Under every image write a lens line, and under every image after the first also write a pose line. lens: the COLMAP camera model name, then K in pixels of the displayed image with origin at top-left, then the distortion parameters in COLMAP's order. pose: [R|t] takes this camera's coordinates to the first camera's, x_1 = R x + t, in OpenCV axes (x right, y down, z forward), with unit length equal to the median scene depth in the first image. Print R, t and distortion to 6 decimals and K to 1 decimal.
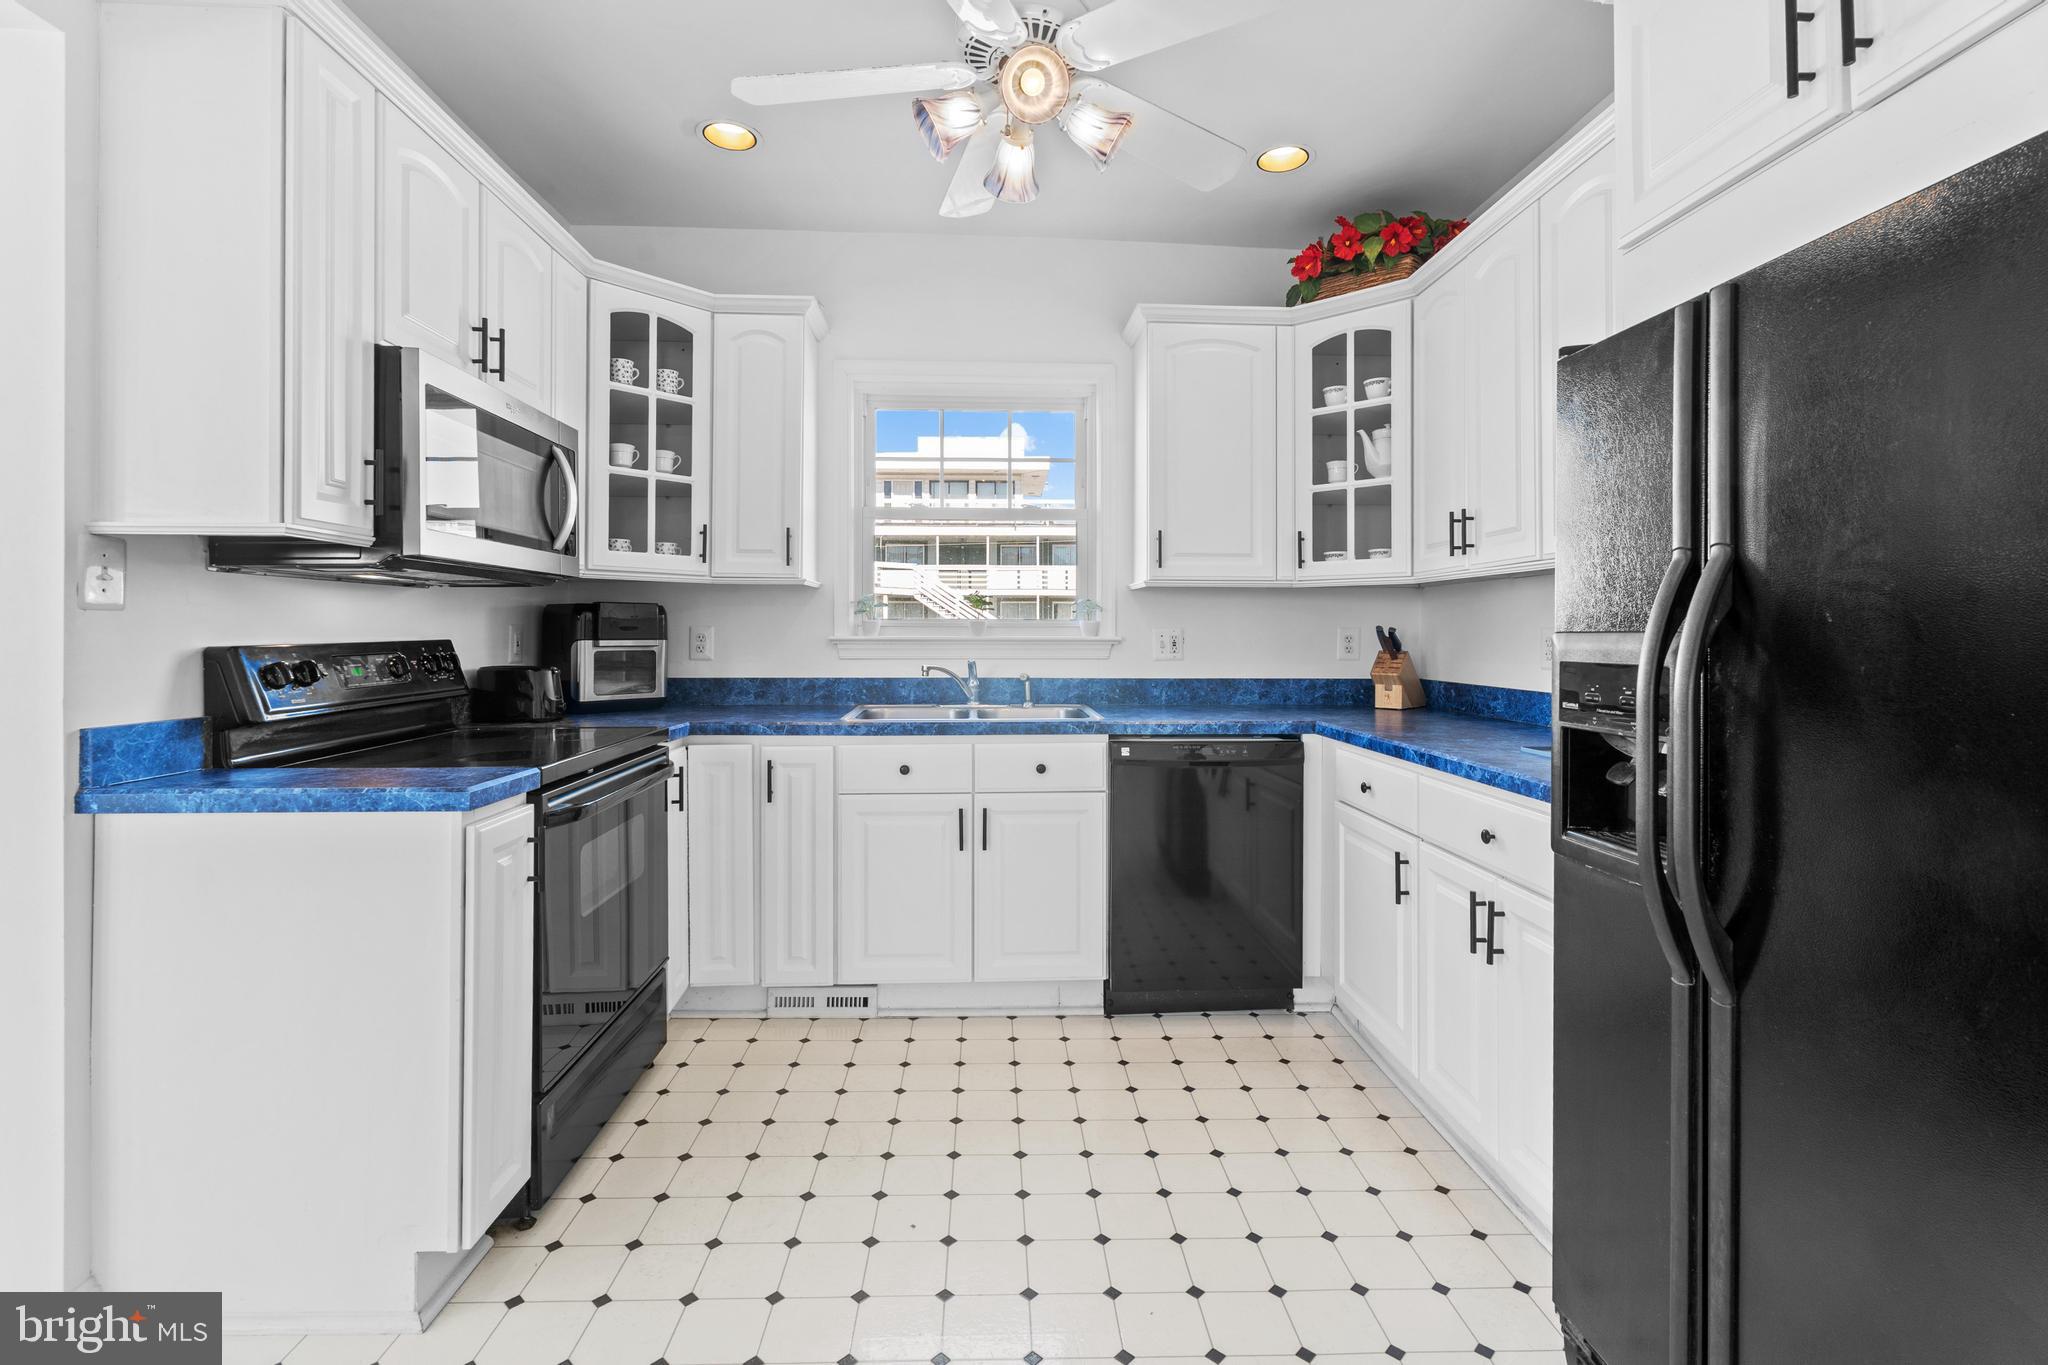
lens RADIAL K [[959.0, 0, 1029.6], [0, 959.0, 644.3], [0, 0, 1]] dist [0.002124, 0.000609]
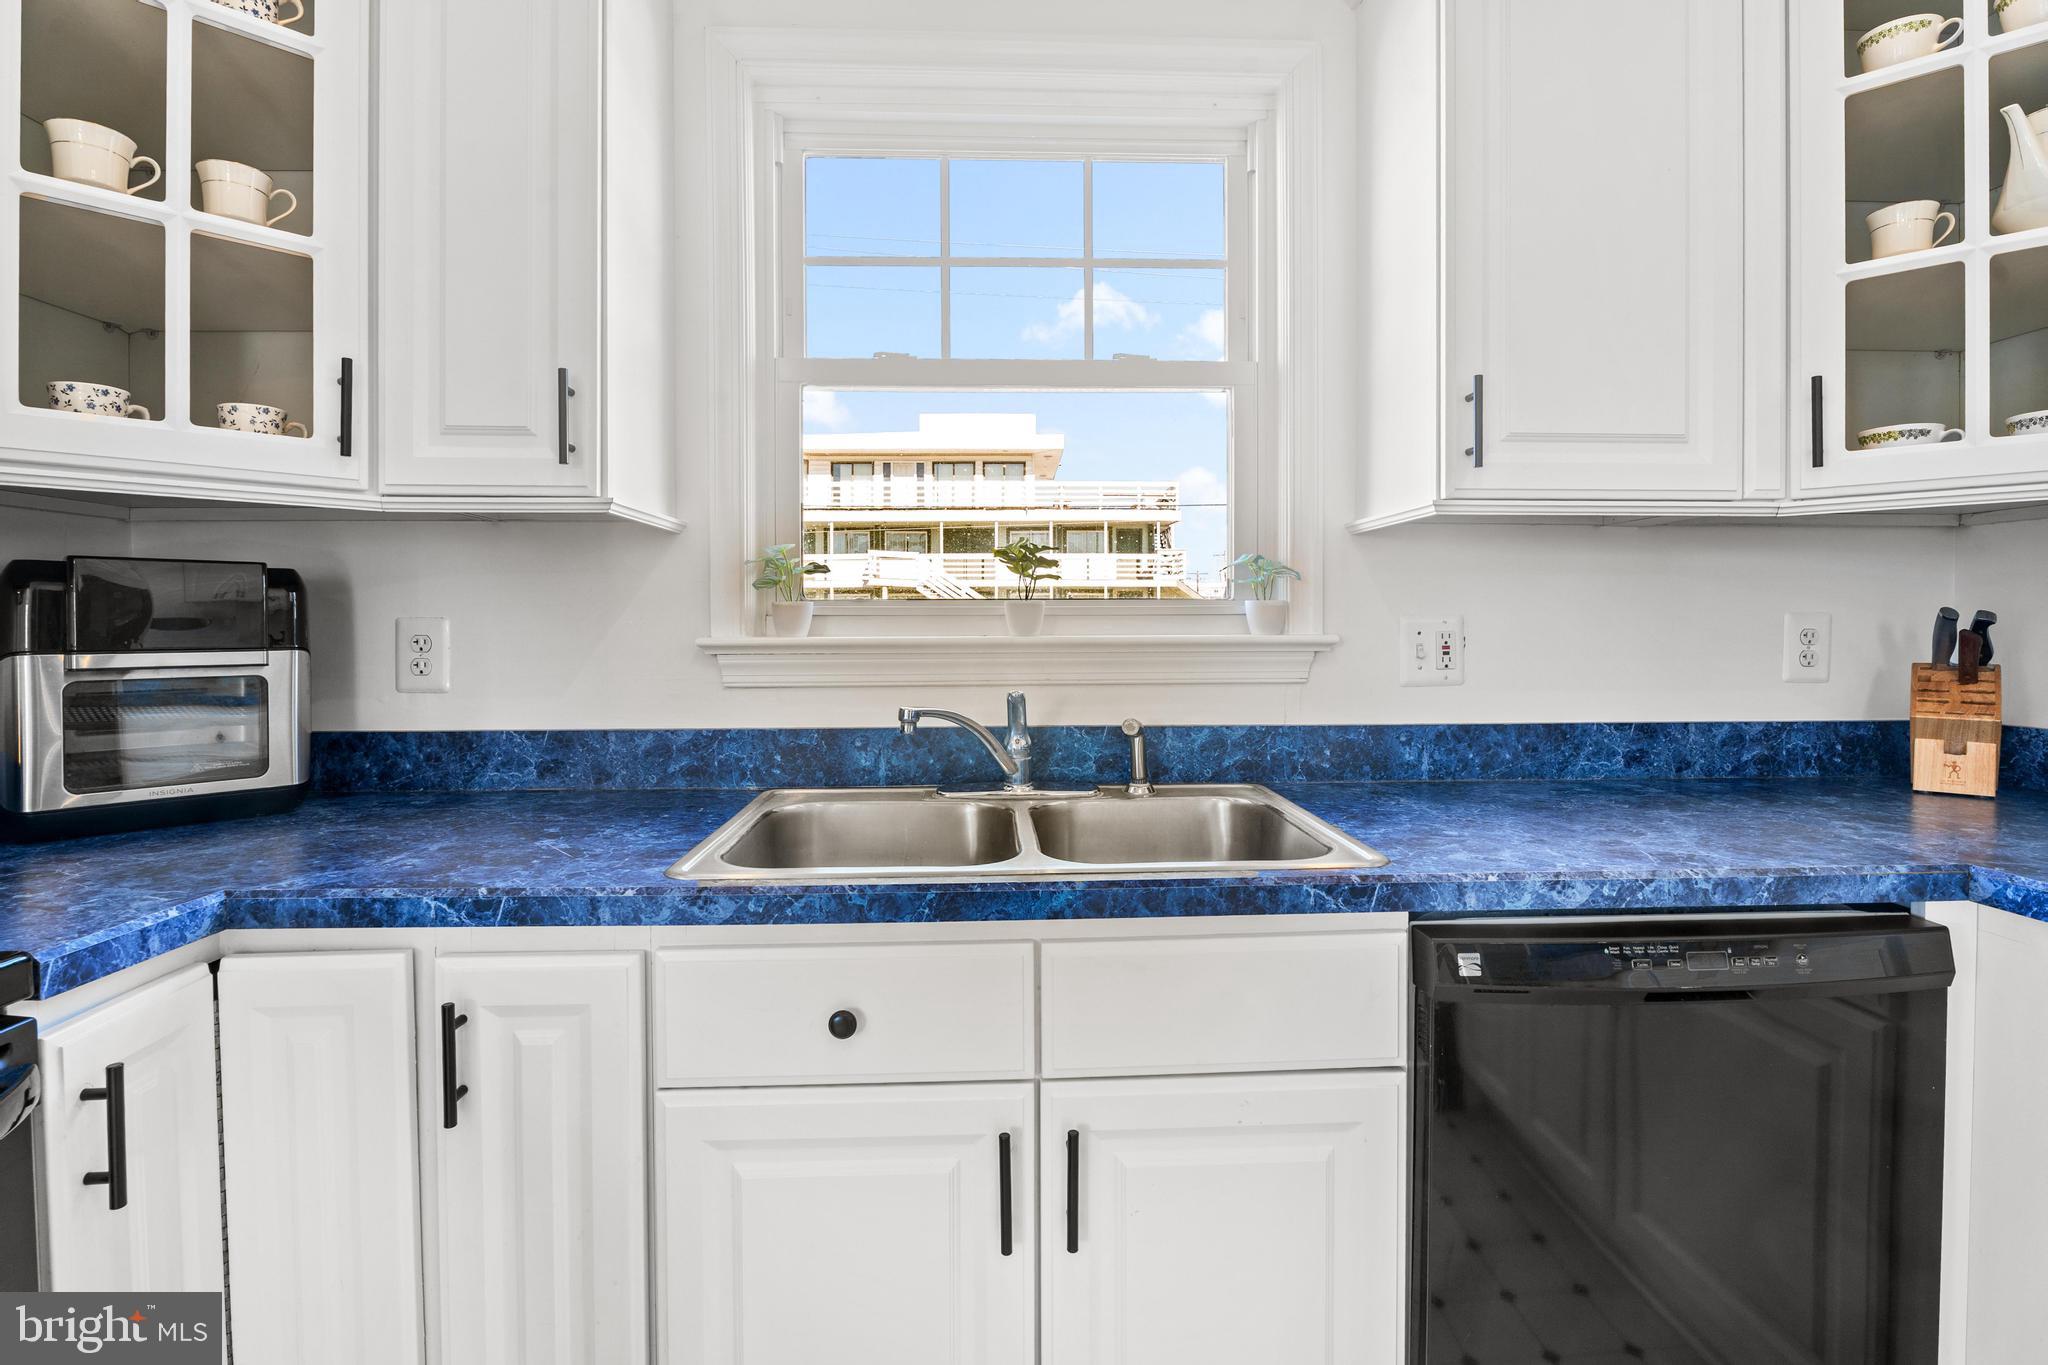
lens RADIAL K [[1003.5, 0, 1018.1], [0, 1003.5, 634.3], [0, 0, 1]] dist [0.000236, 0.000000]
pose [[0.999775, -0.005767, -0.020393, -0.051226], [0.005666, 0.999971, -0.005003, -0.007388], [0.020422, 0.004887, 0.999780, 0.558517]]
